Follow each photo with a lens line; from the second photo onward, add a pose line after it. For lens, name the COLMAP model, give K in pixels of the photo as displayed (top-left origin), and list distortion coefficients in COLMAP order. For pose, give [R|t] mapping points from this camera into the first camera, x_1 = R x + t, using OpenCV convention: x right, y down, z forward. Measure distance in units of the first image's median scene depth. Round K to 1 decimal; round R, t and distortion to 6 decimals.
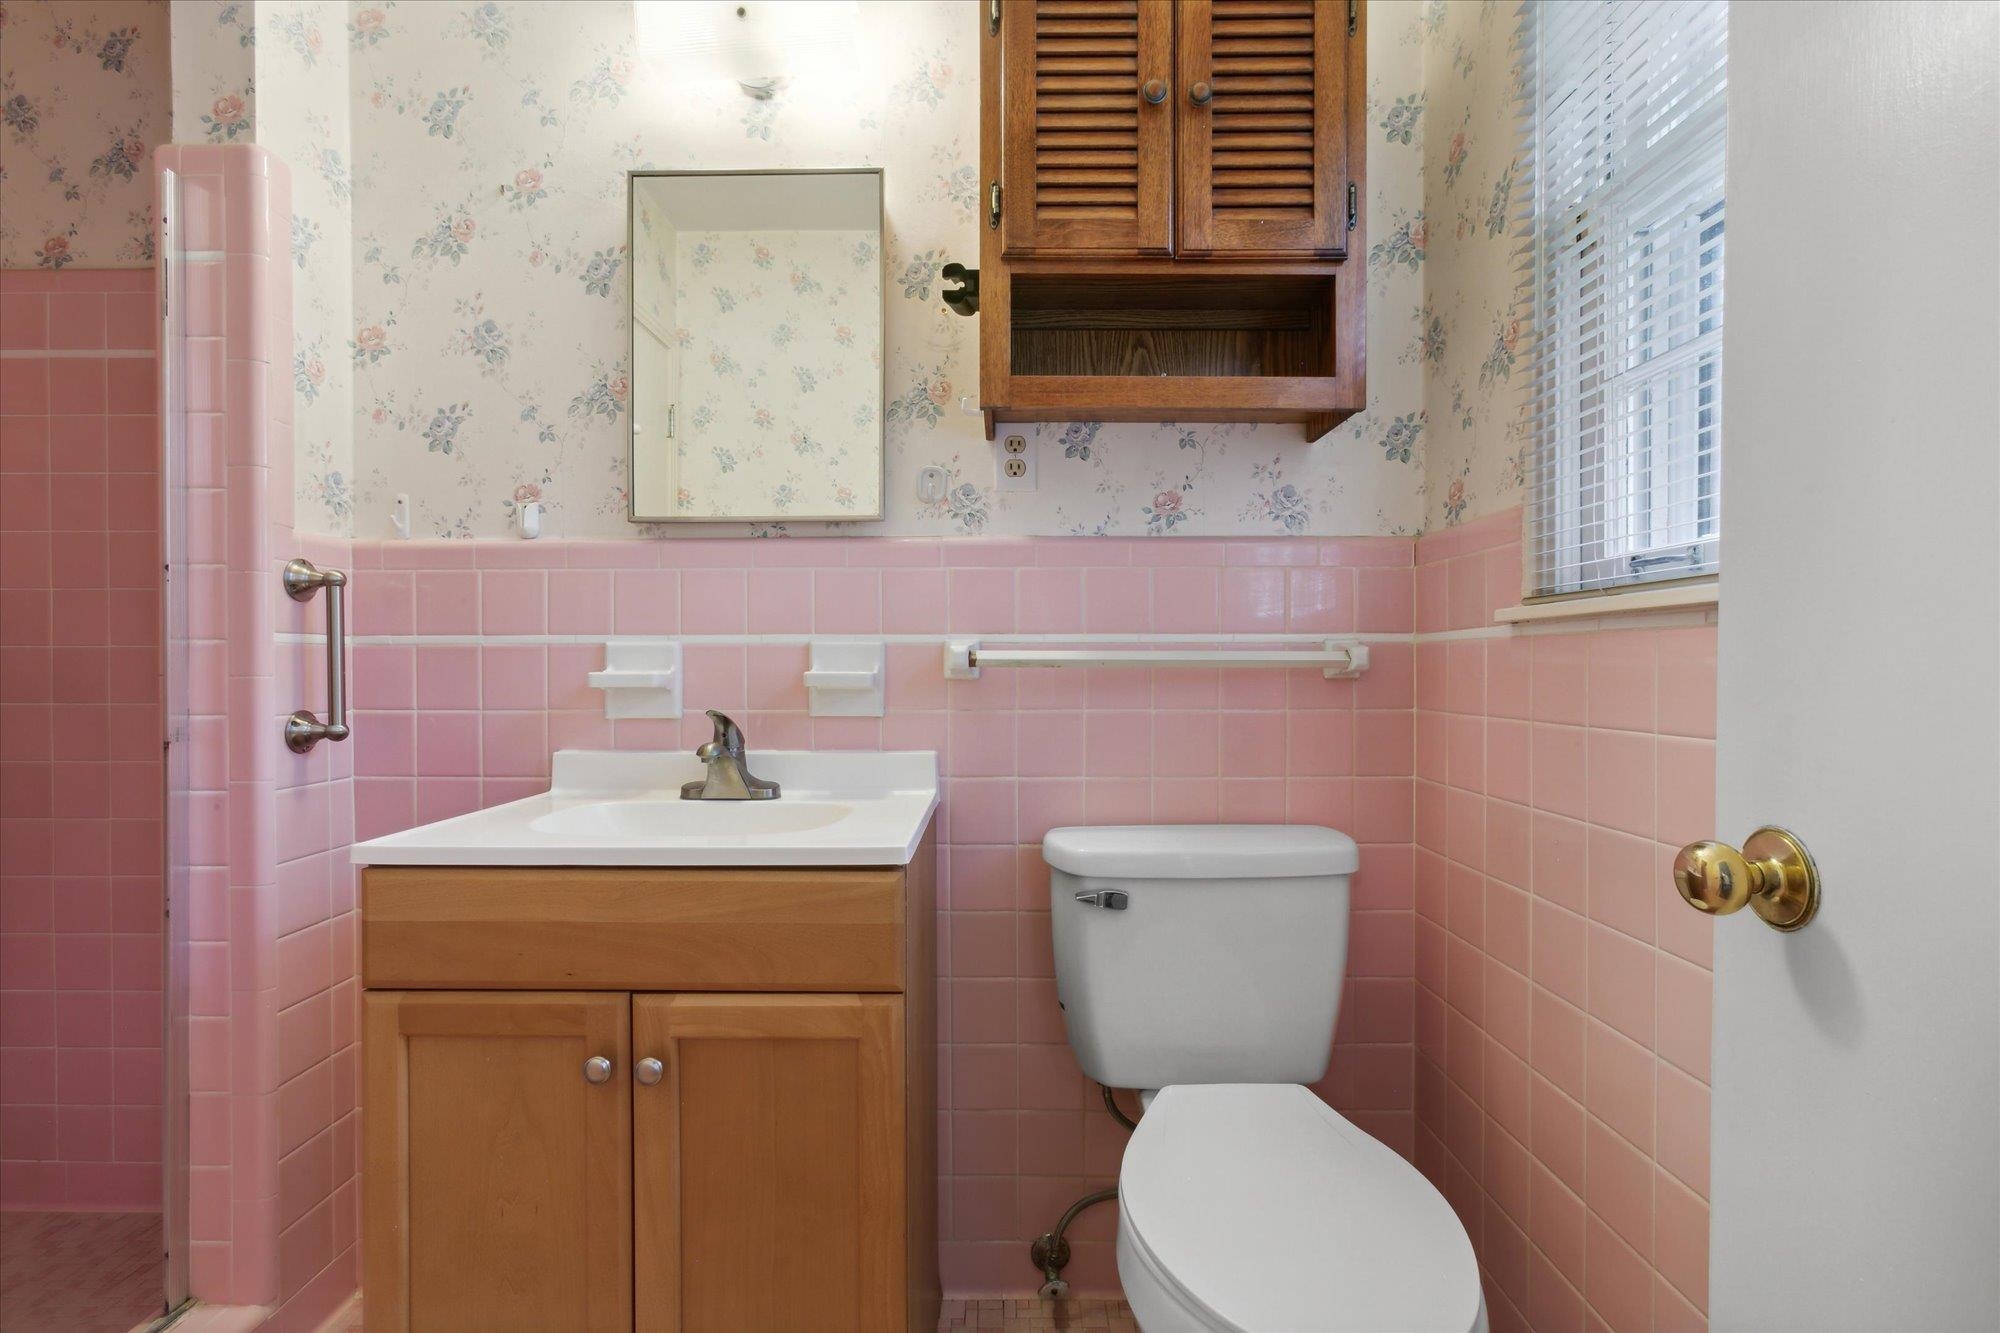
lens RADIAL K [[916.3, 0, 1000.6], [0, 916.3, 691.1], [0, 0, 1]] dist [-0.009096, 0.015906]
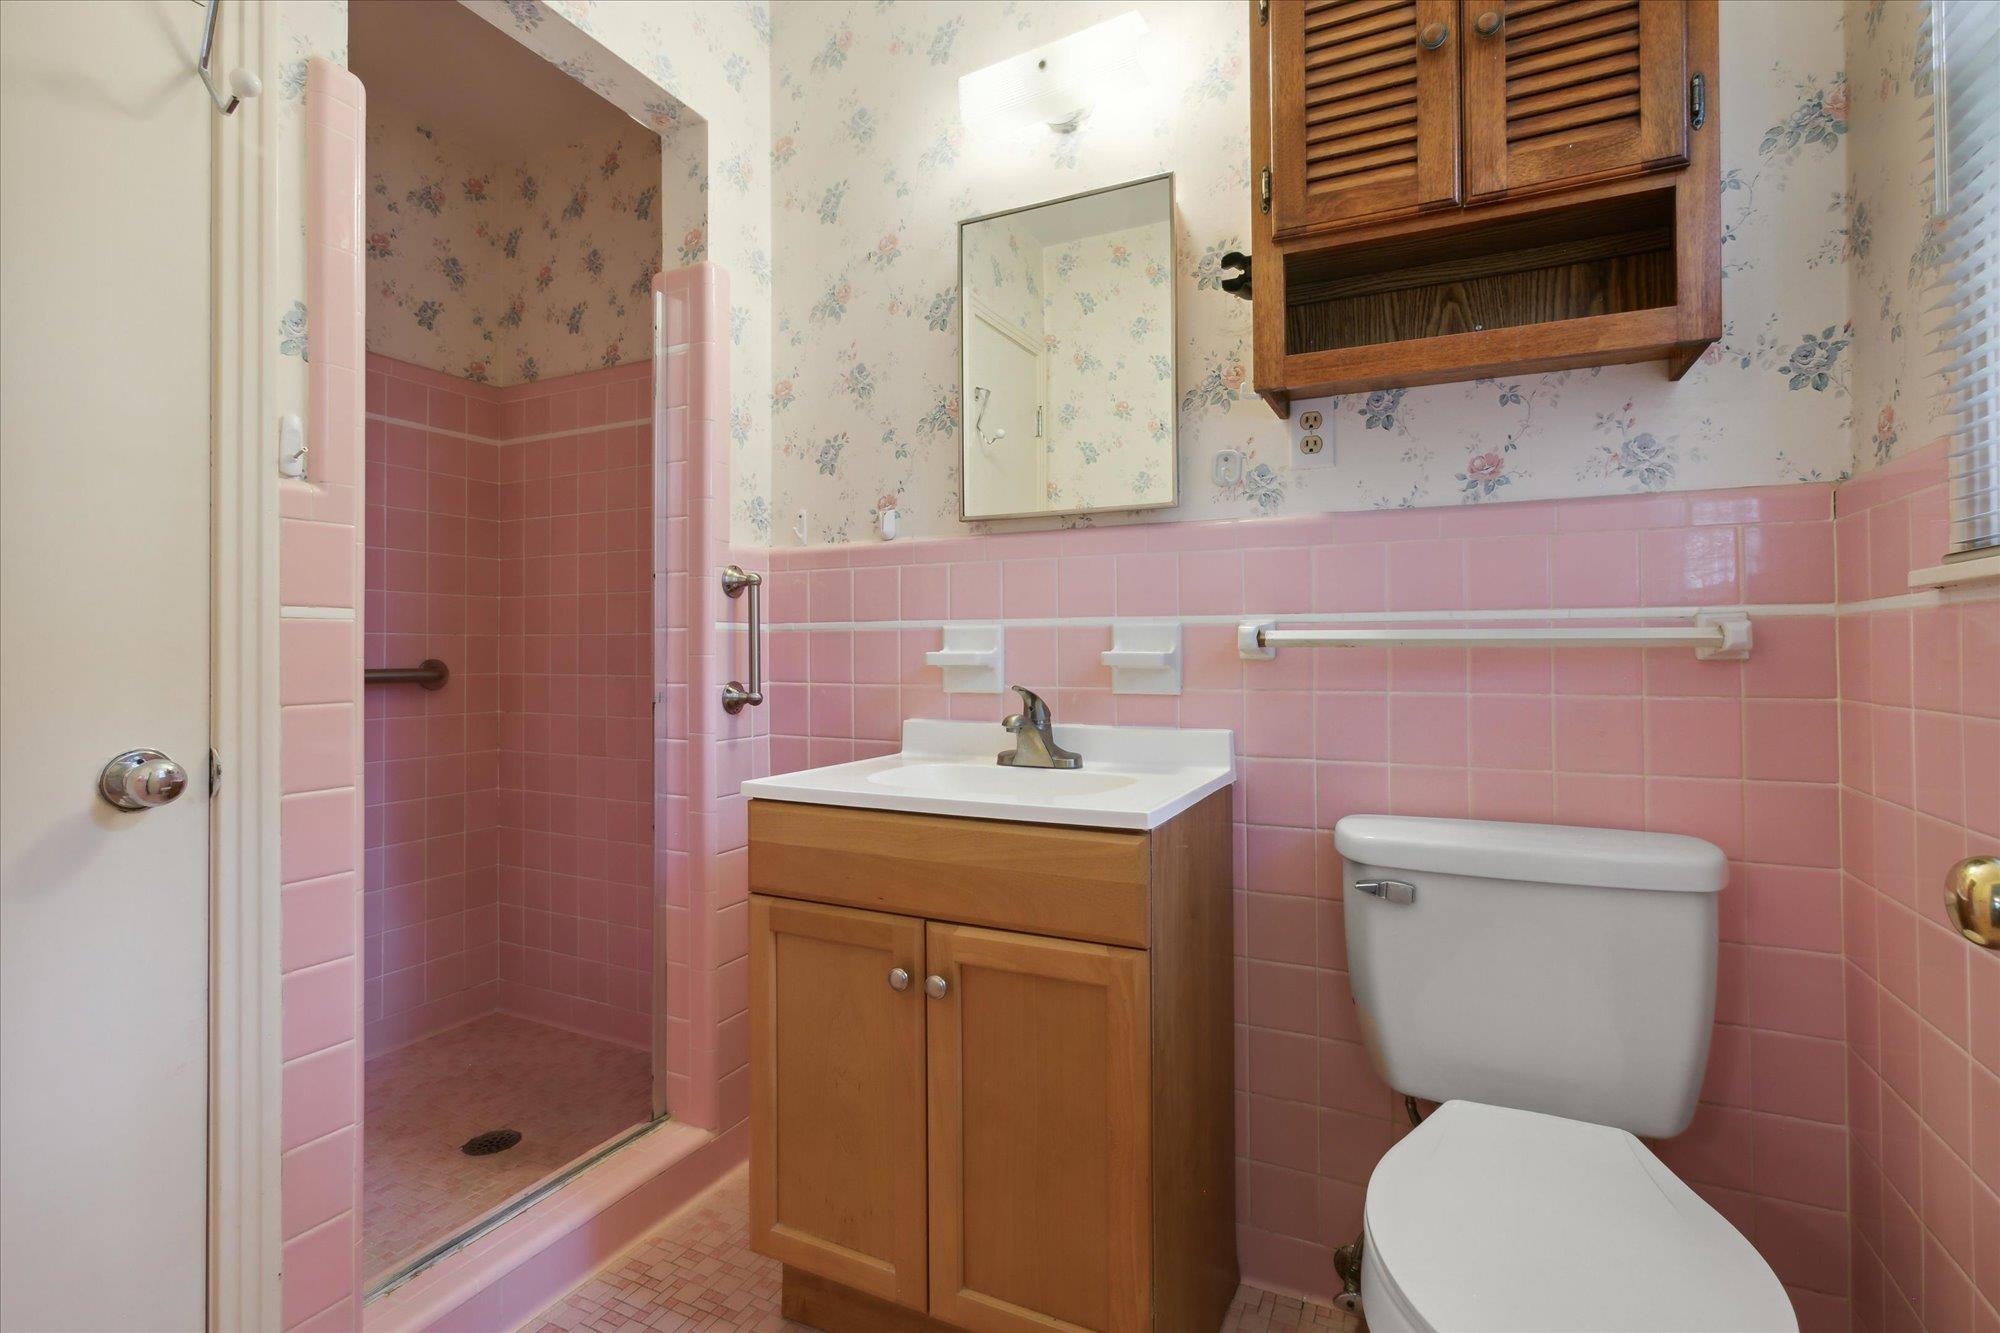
lens RADIAL K [[941.2, 0, 1000.0], [0, 941.2, 666.5], [0, 0, 1]] dist [-0.001511, 0.015640]
pose [[0.905994, 0.006690, -0.423238, 0.149299], [-0.010691, 0.999918, -0.007081, 0.005492], [0.423155, 0.010940, 0.905991, -0.055089]]
